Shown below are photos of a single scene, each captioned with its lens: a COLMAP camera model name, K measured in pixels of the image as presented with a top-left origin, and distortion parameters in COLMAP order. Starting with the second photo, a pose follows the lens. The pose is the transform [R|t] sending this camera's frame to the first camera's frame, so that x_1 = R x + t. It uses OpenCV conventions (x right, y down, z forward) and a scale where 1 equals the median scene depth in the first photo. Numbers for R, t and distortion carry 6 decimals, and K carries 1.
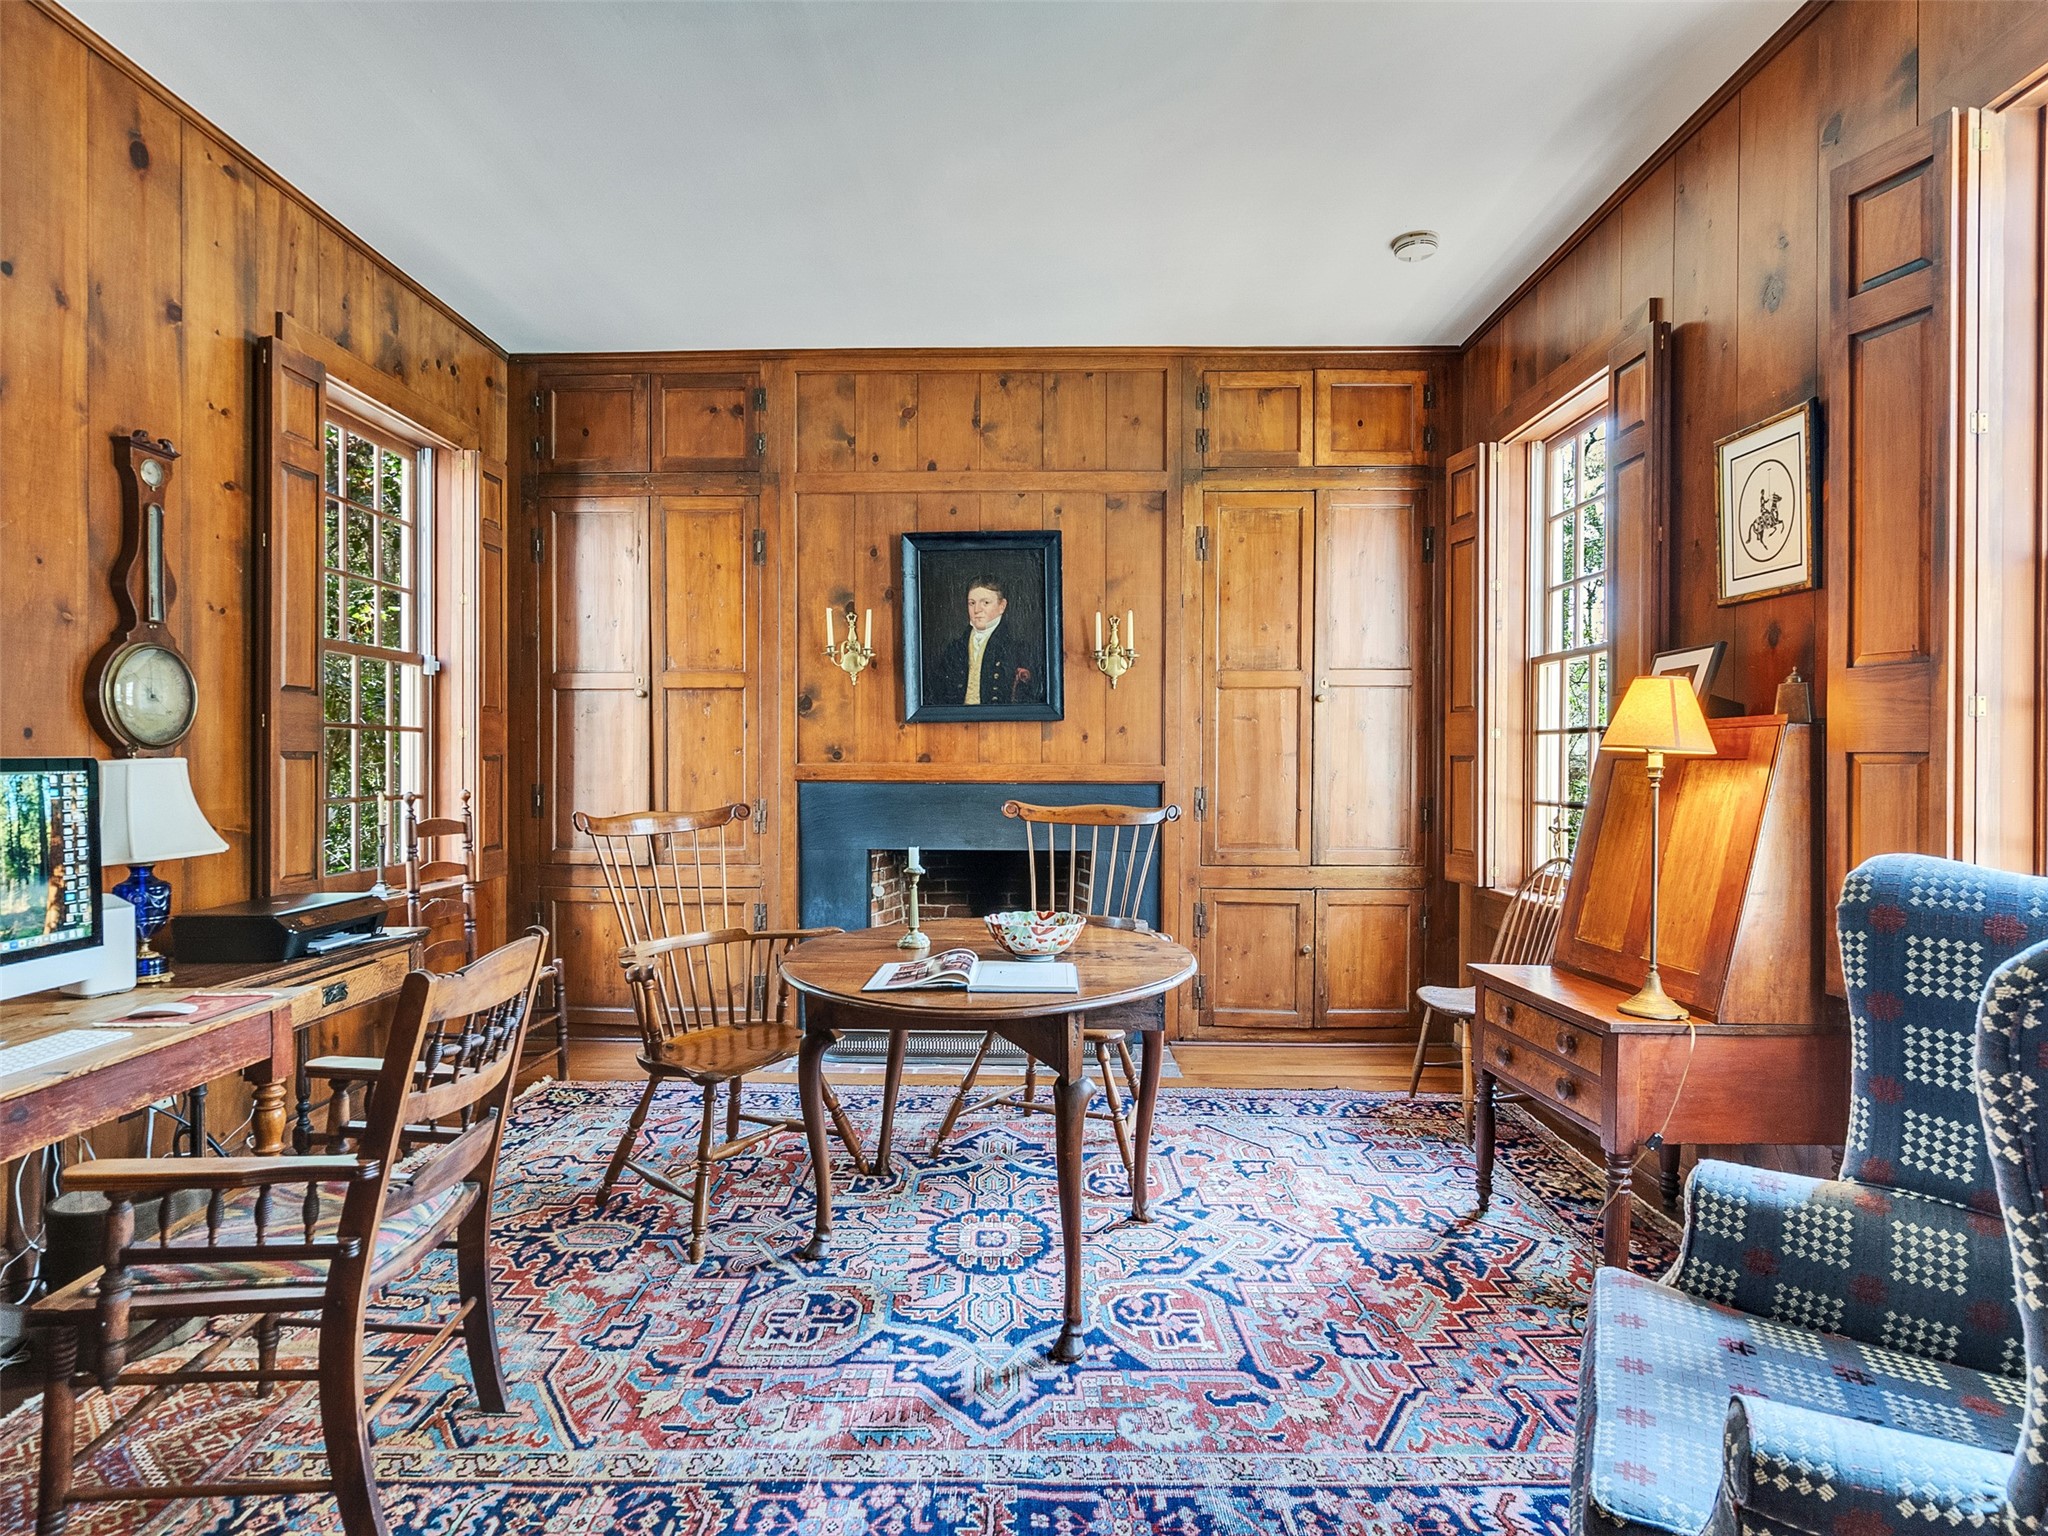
lens RADIAL K [[1044.8, 0, 1004.6], [0, 1044.8, 764.5], [0, 0, 1]] dist [-0.006472, 0.000618]
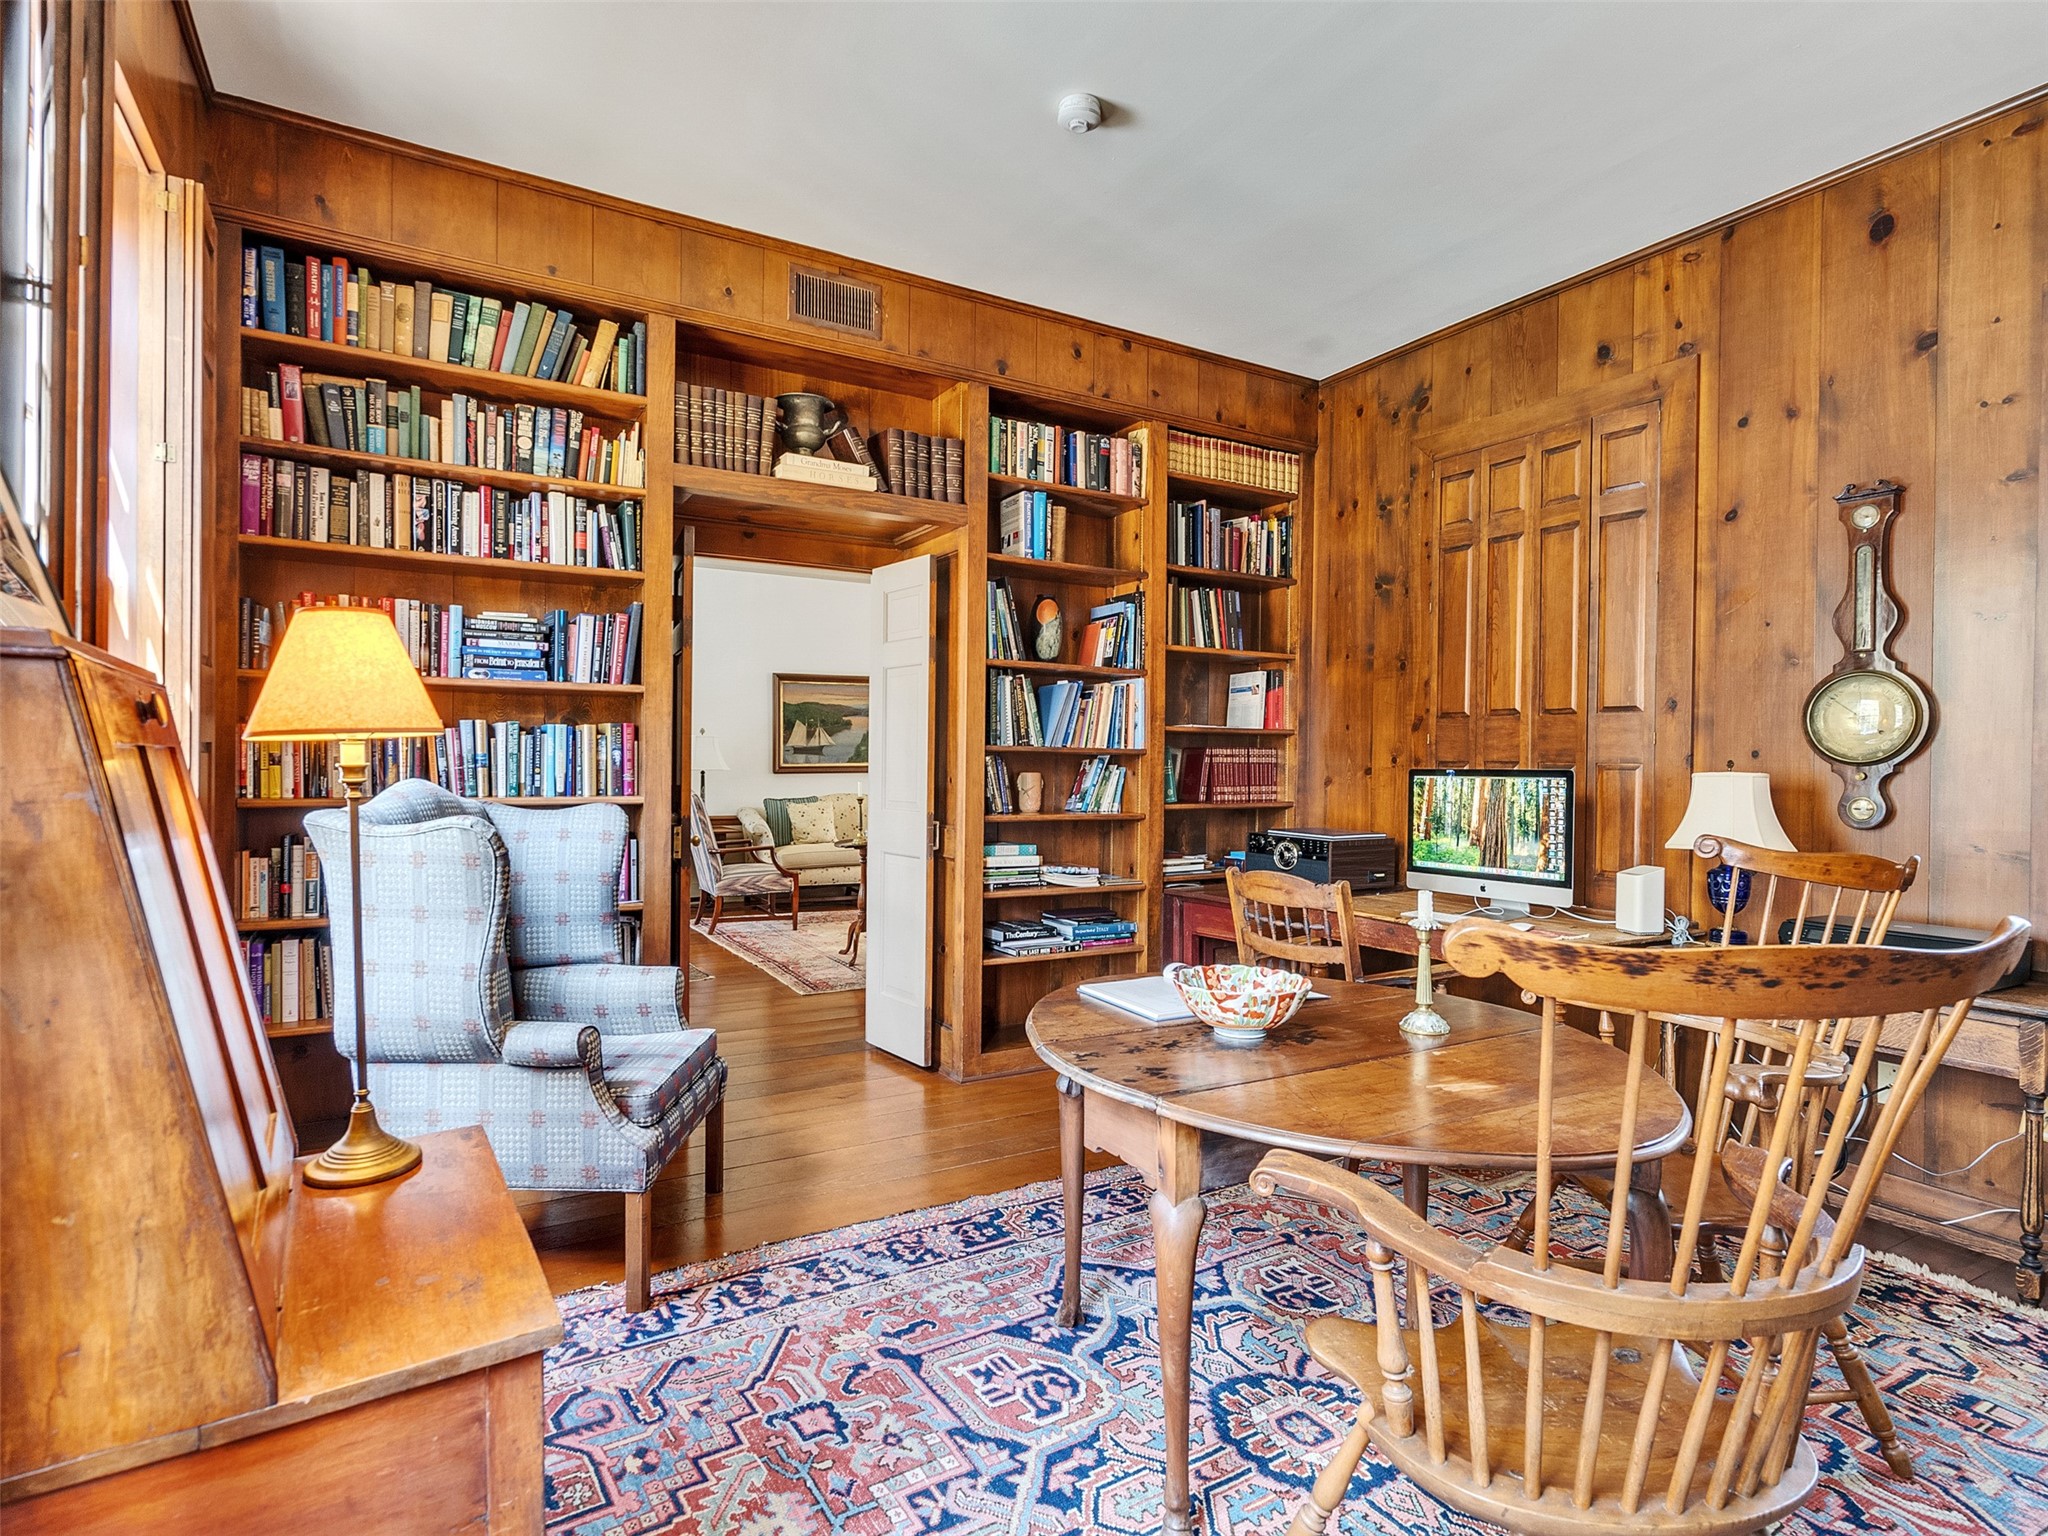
lens RADIAL K [[1044.8, 0, 1009.8], [0, 1044.8, 770.0], [0, 0, 1]] dist [-0.006472, 0.000618]
pose [[-0.851763, -0.008775, -0.523854, 0.594042], [-0.016653, 0.999808, 0.010330, -0.007555], [0.523662, 0.017522, -0.851746, 1.640616]]
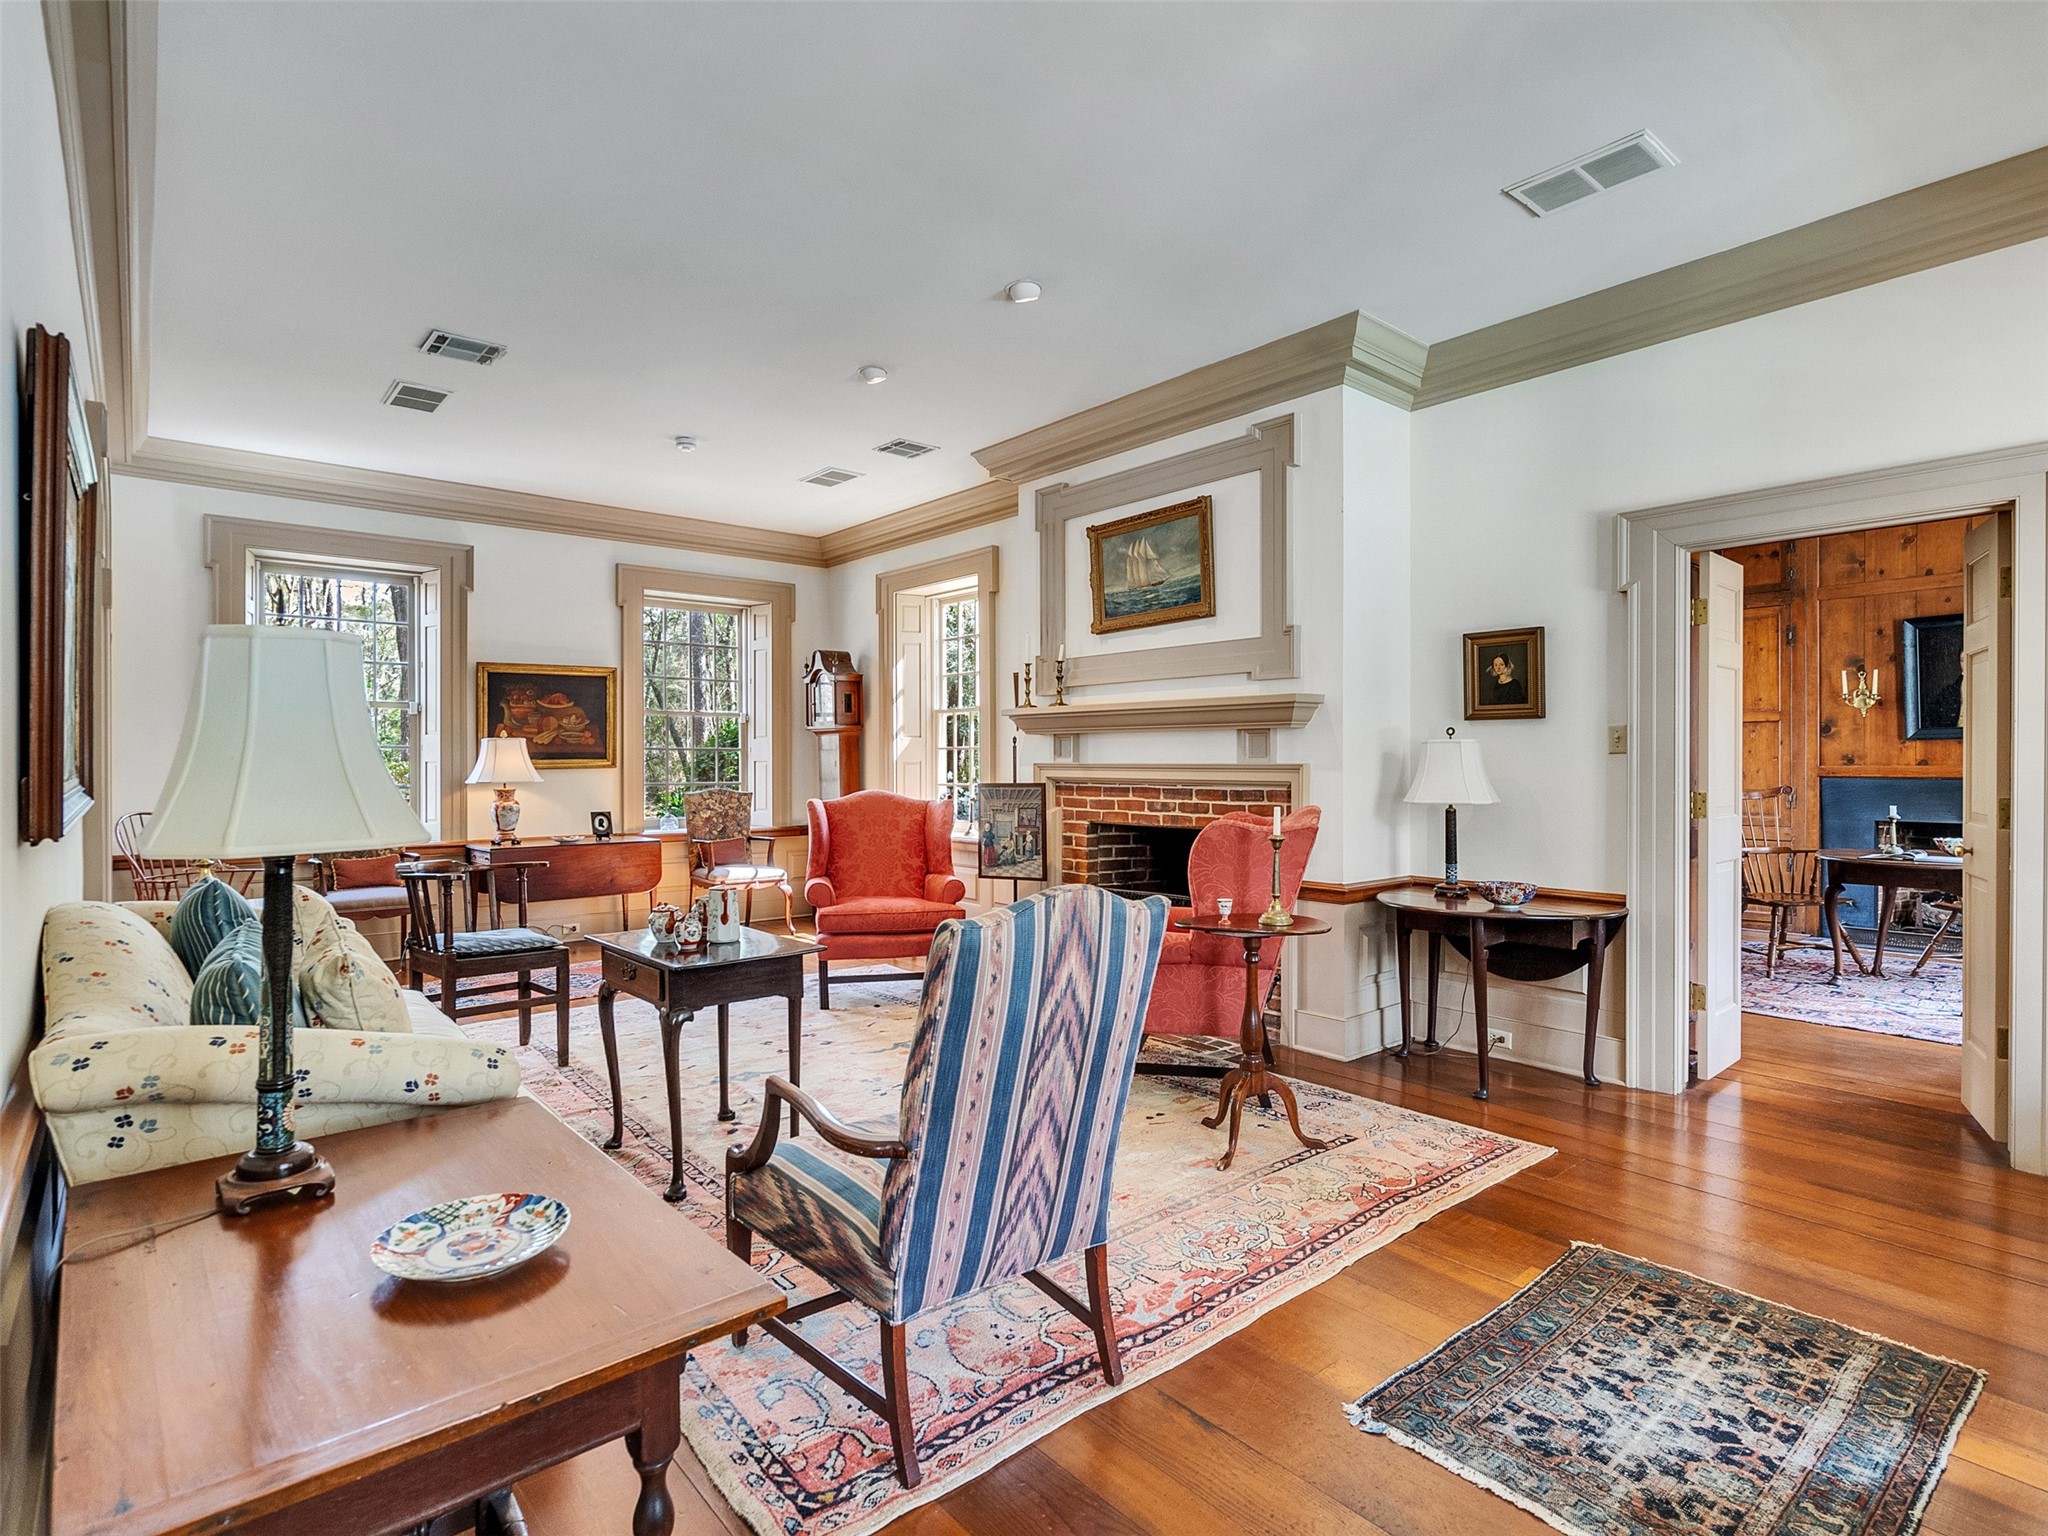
lens RADIAL K [[1044.8, 0, 995.5], [0, 1044.8, 761.8], [0, 0, 1]] dist [-0.006472, 0.000618]
pose [[0.654346, -0.000800, -0.756194, 0.398384], [-0.003060, 0.999988, -0.003705, 0.004568], [0.756189, 0.004738, 0.654336, -2.192050]]
